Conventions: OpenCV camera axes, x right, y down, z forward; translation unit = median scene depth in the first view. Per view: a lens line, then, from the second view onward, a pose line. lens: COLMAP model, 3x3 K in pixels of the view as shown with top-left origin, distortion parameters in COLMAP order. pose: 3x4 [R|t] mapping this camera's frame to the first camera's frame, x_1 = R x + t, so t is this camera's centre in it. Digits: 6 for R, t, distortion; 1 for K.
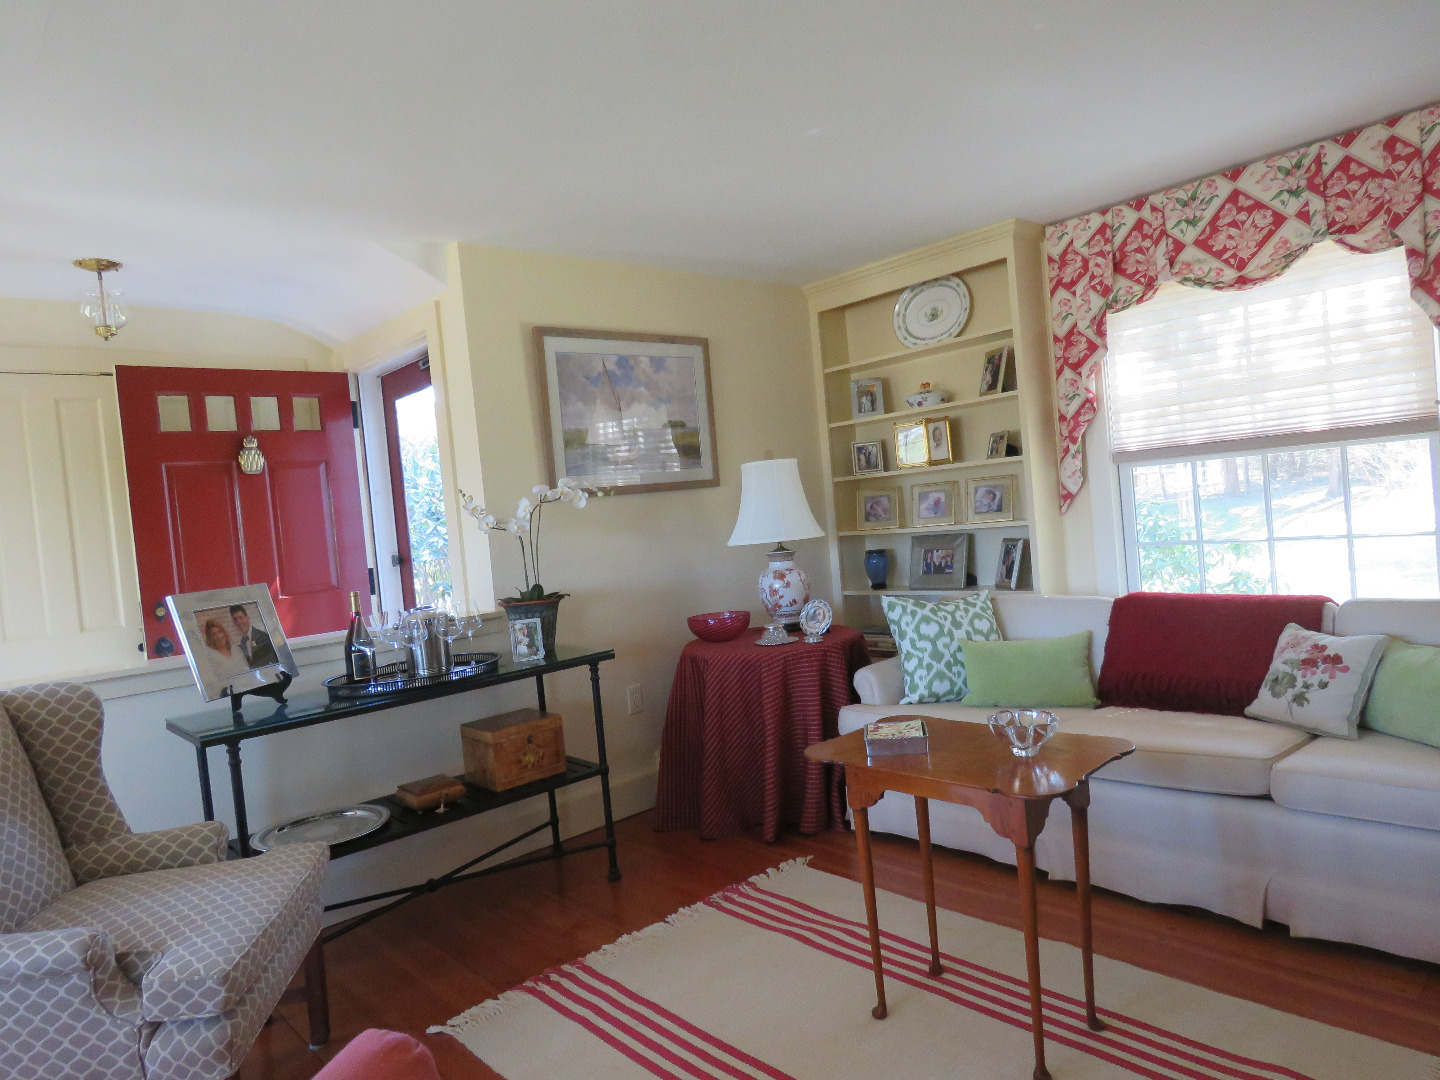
lens RADIAL K [[916.9, 0, 718.7], [0, 916.9, 544.0], [0, 0, 1]] dist [-0.009454, 0.002338]
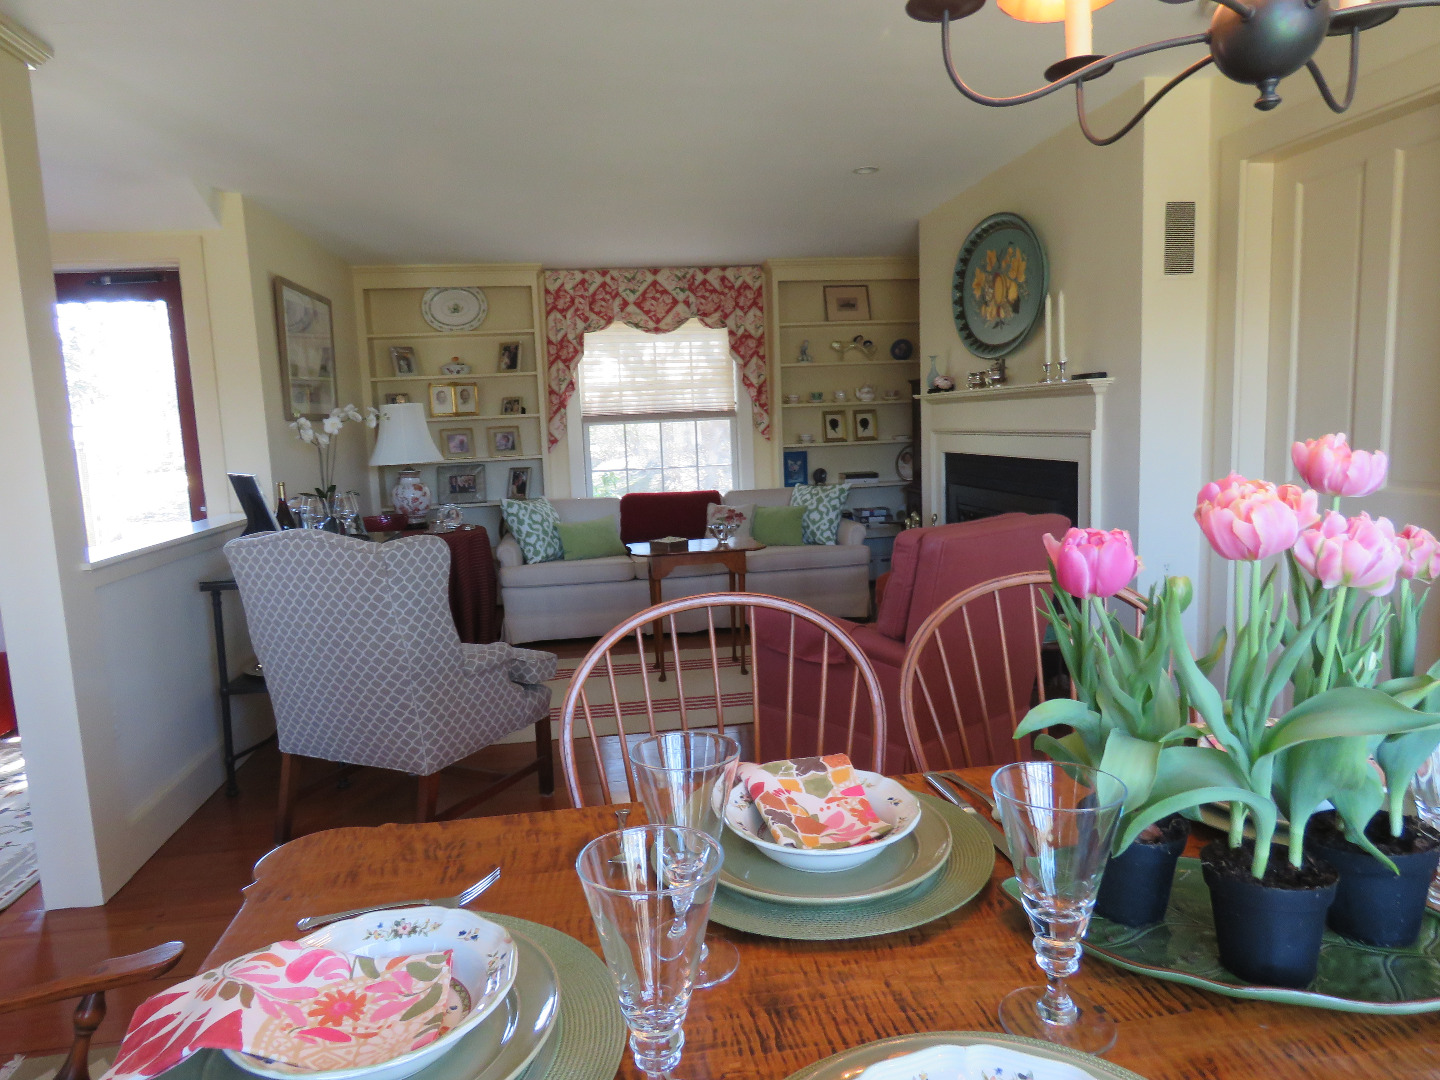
lens RADIAL K [[916.9, 0, 718.7], [0, 916.9, 544.0], [0, 0, 1]] dist [-0.009454, 0.002338]
pose [[0.556403, -0.041408, 0.829880, -0.904628], [0.018959, 0.999130, 0.037142, 0.083559], [-0.830696, -0.004932, 0.556704, -0.155414]]
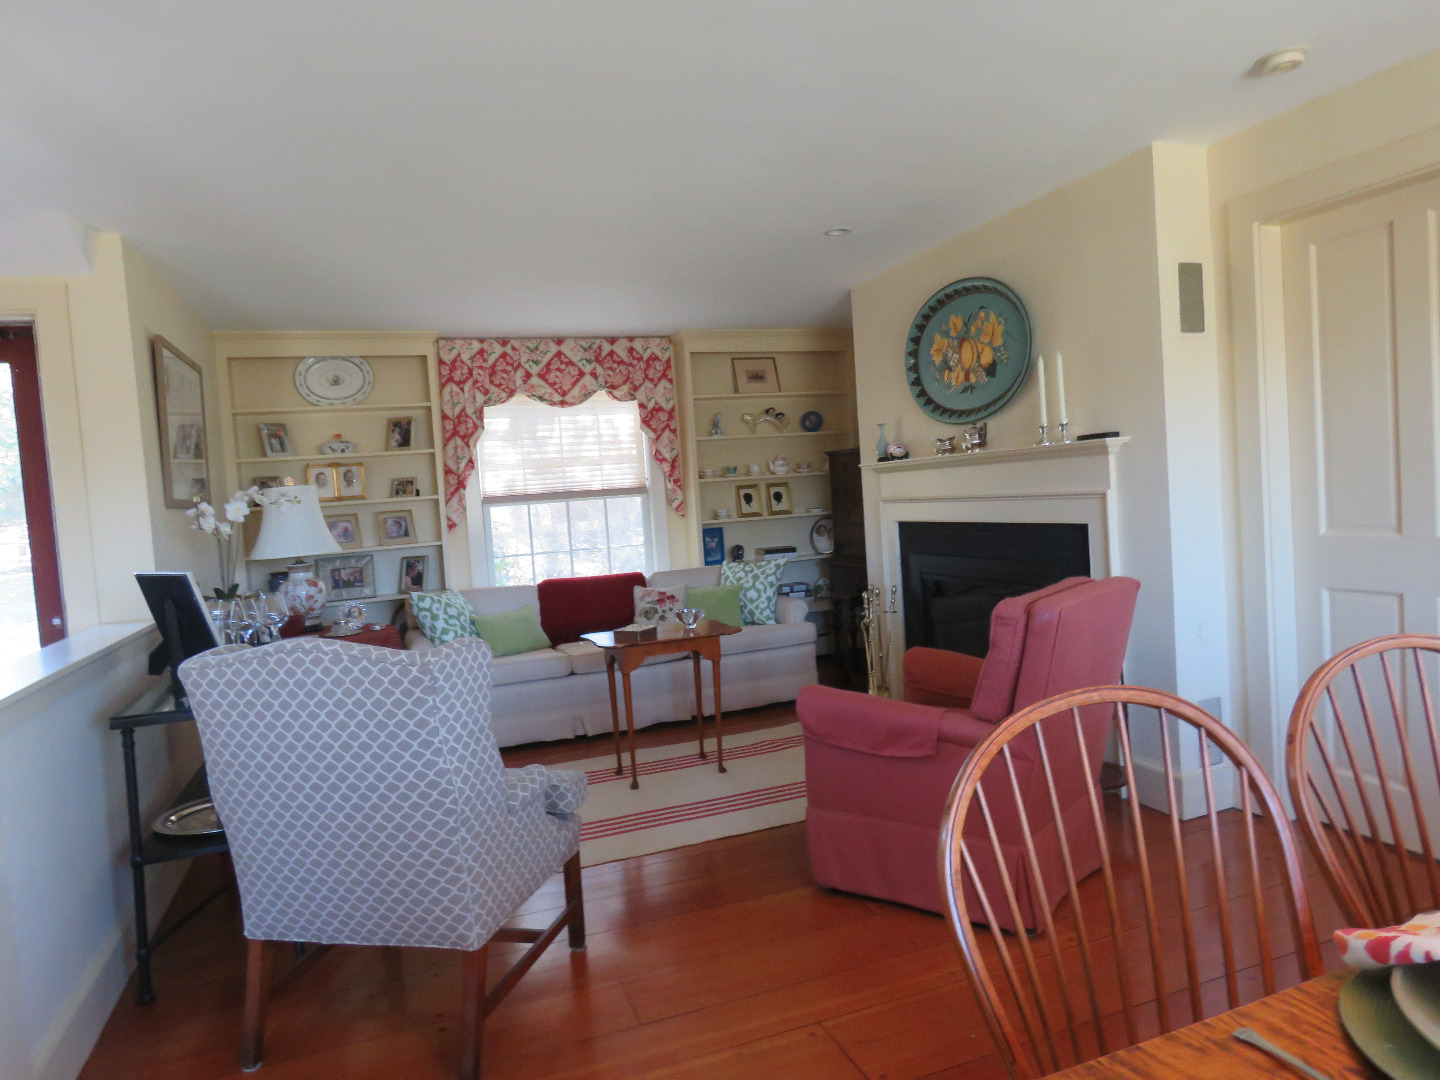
lens RADIAL K [[916.9, 0, 718.7], [0, 916.9, 544.0], [0, 0, 1]] dist [-0.009454, 0.002338]
pose [[0.374059, 0.014599, 0.927290, -0.905407], [0.066936, 0.996843, -0.042696, 0.075443], [-0.924986, 0.078040, 0.371901, 0.083602]]
